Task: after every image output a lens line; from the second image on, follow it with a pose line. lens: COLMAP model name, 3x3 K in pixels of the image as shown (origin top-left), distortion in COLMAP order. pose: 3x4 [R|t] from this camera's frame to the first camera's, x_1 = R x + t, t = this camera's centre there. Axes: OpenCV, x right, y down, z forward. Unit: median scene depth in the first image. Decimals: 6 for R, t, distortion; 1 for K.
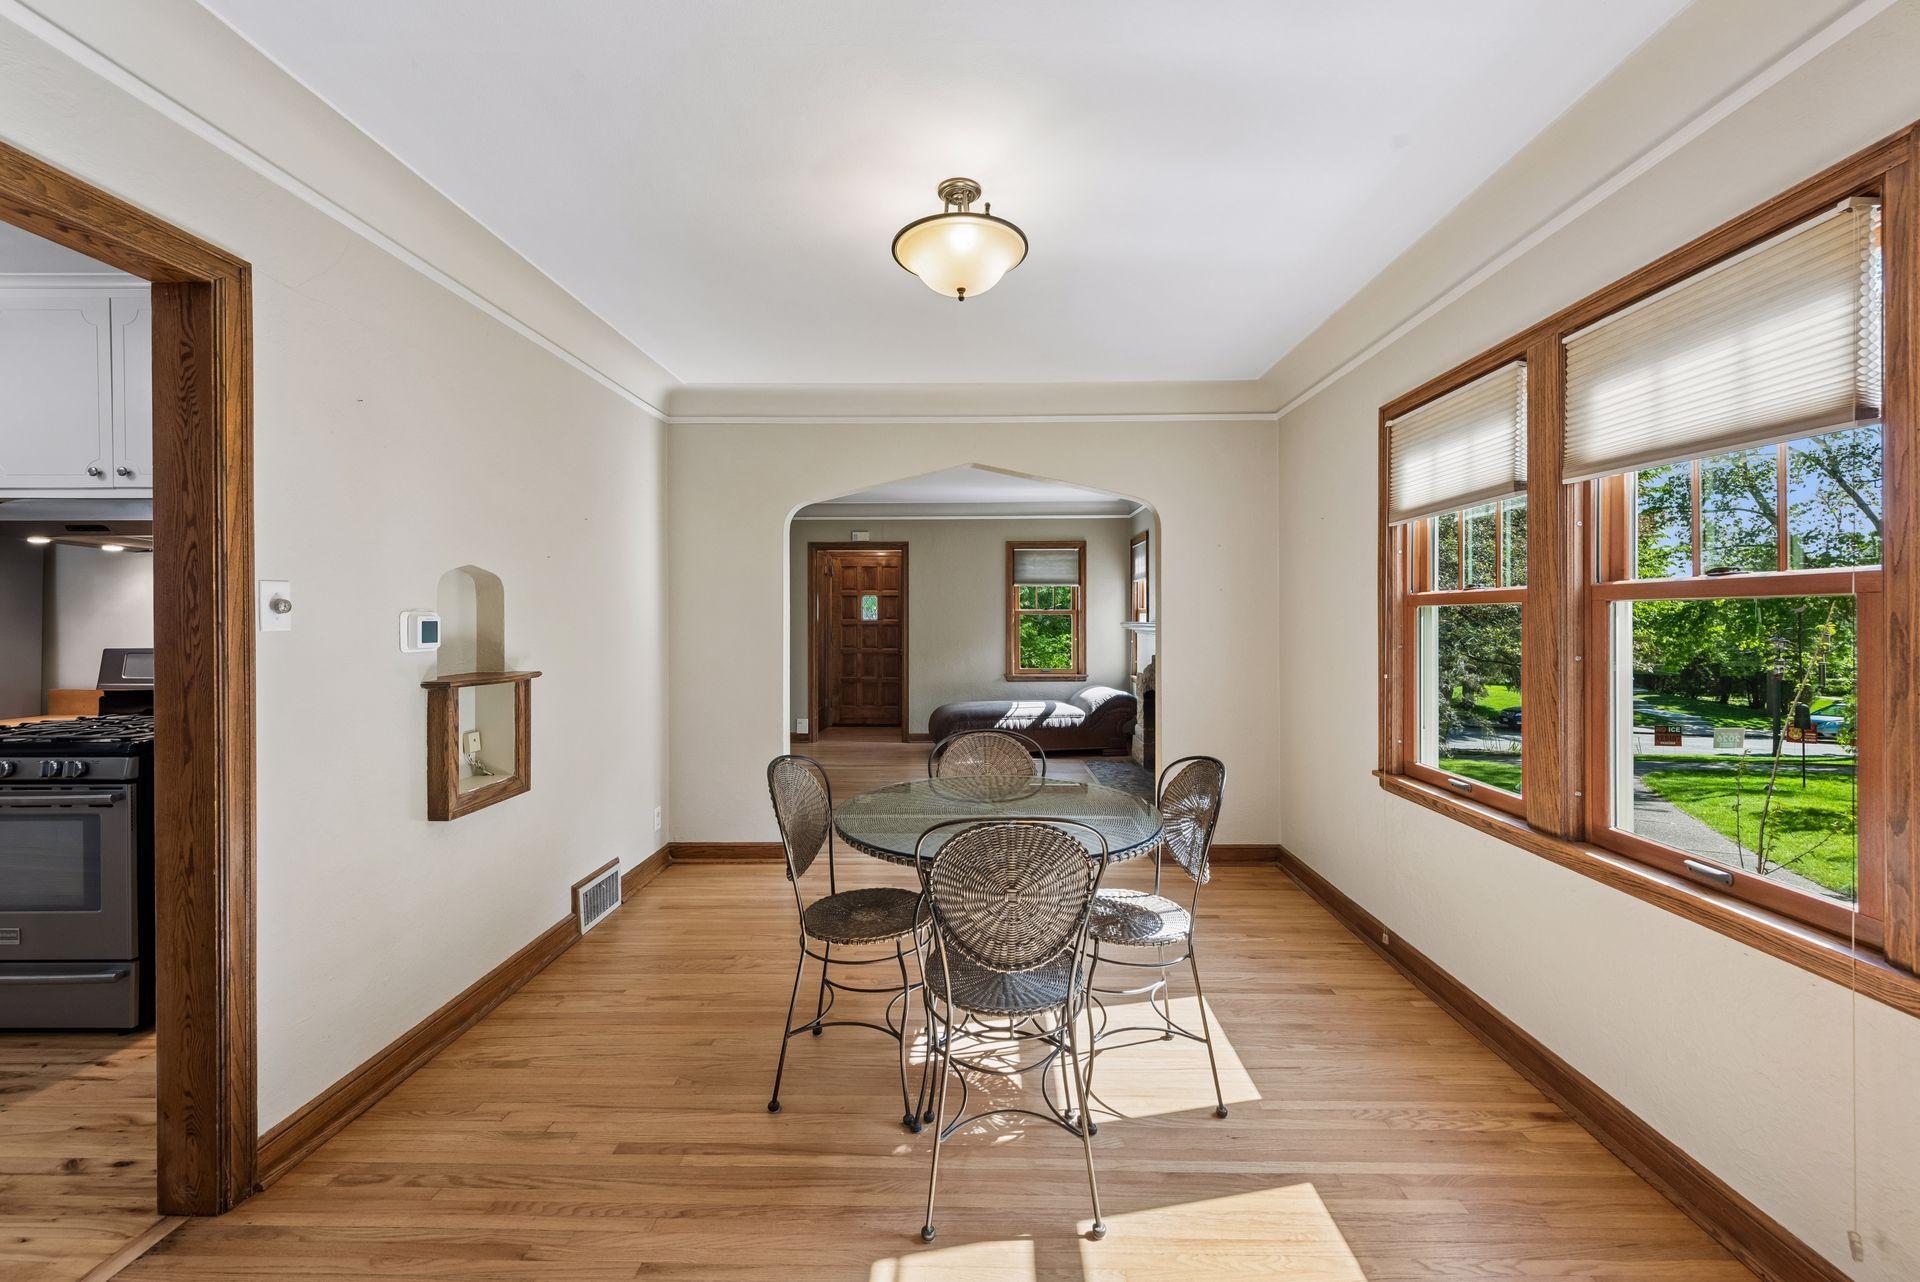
lens RADIAL K [[752.2, 0, 960.9], [0, 752.2, 625.0], [0, 0, 1]] dist [0.001709, -0.001586]
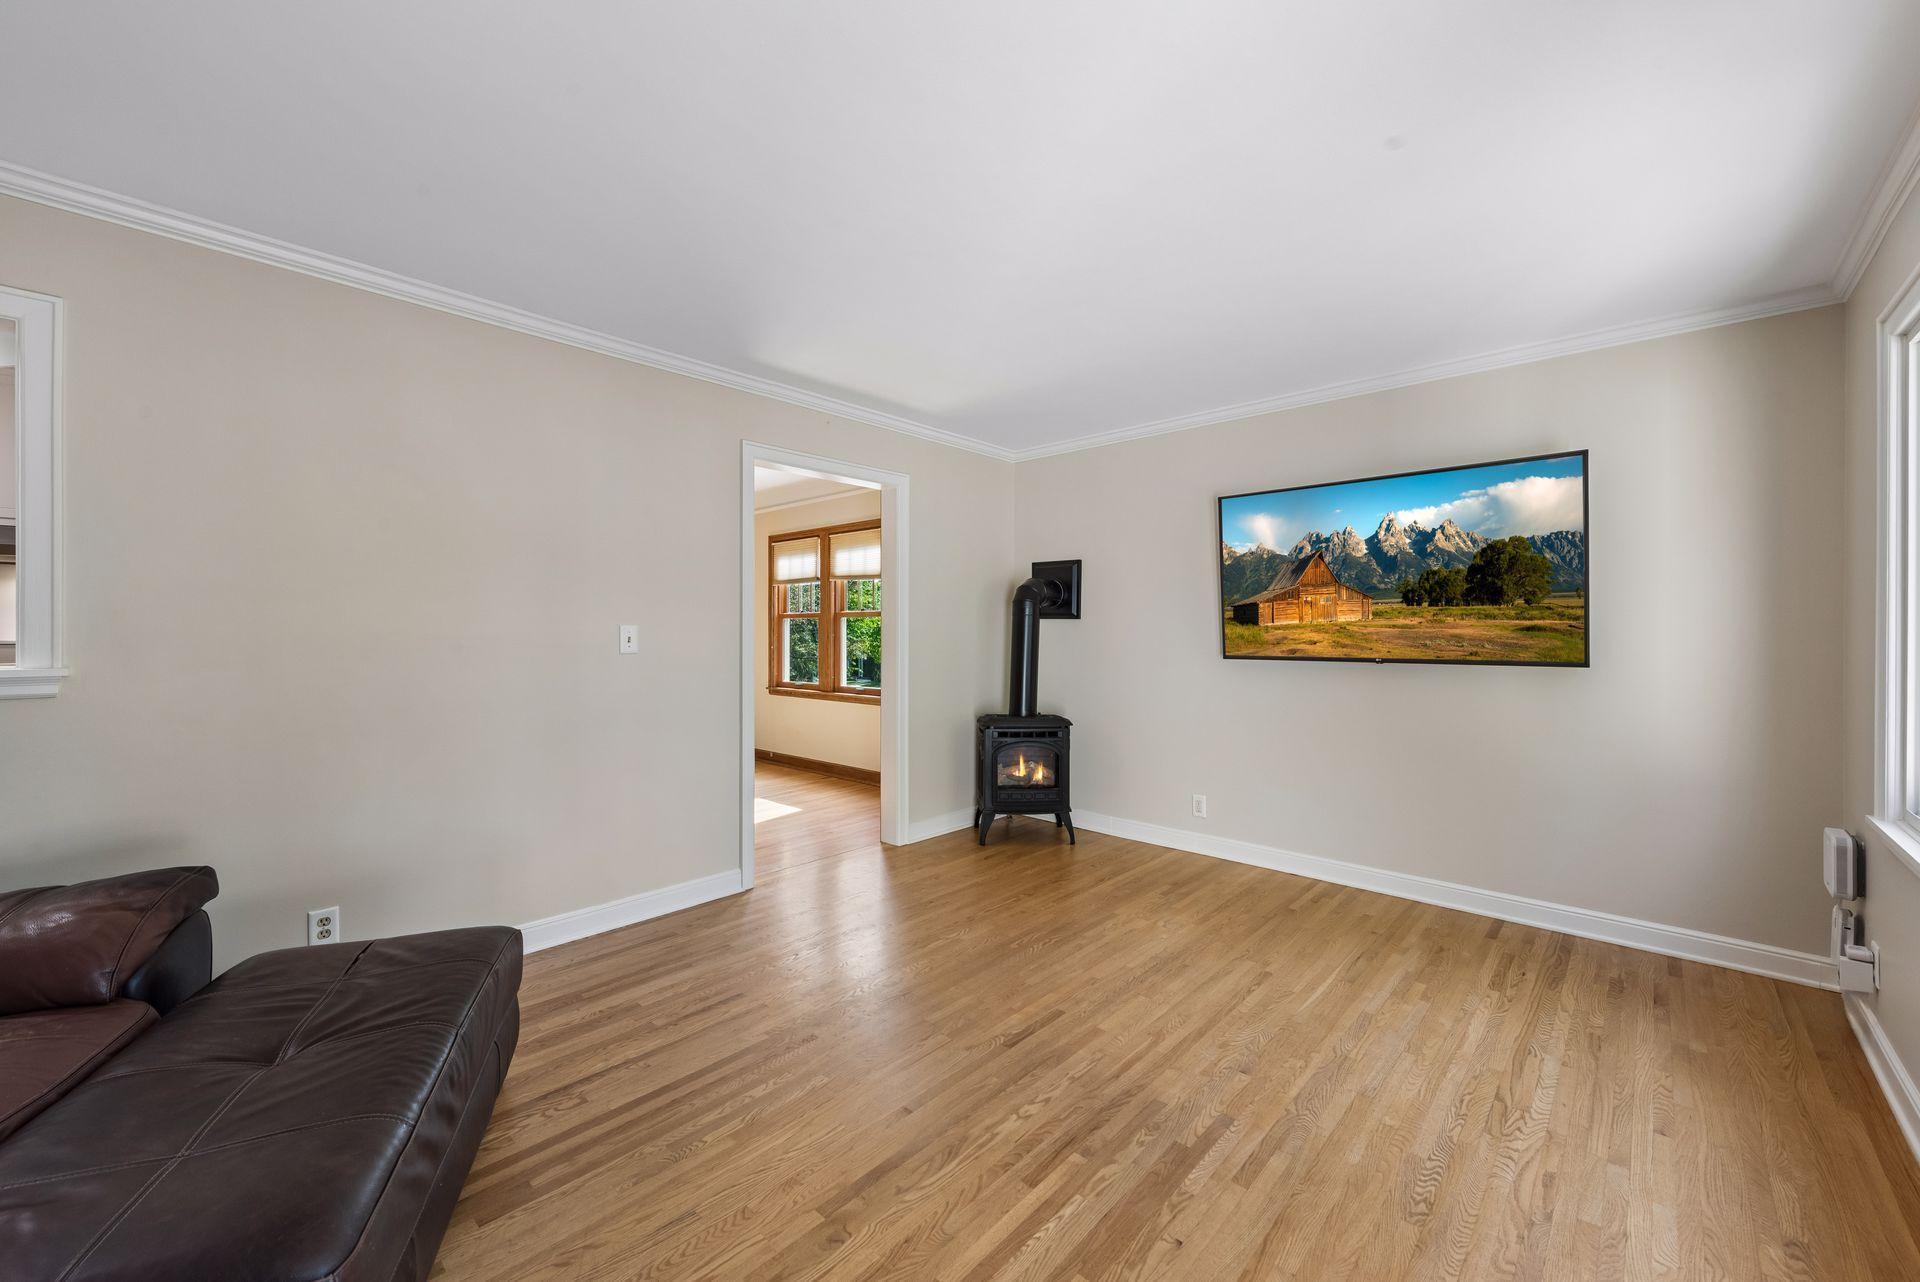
lens RADIAL K [[752.2, 0, 952.2], [0, 752.2, 635.9], [0, 0, 1]] dist [0.001709, -0.001586]
pose [[0.663004, -0.000853, 0.748615, -0.873849], [0.002048, 0.999998, -0.000674, 0.034739], [-0.748613, 0.001980, 0.663004, -1.057192]]
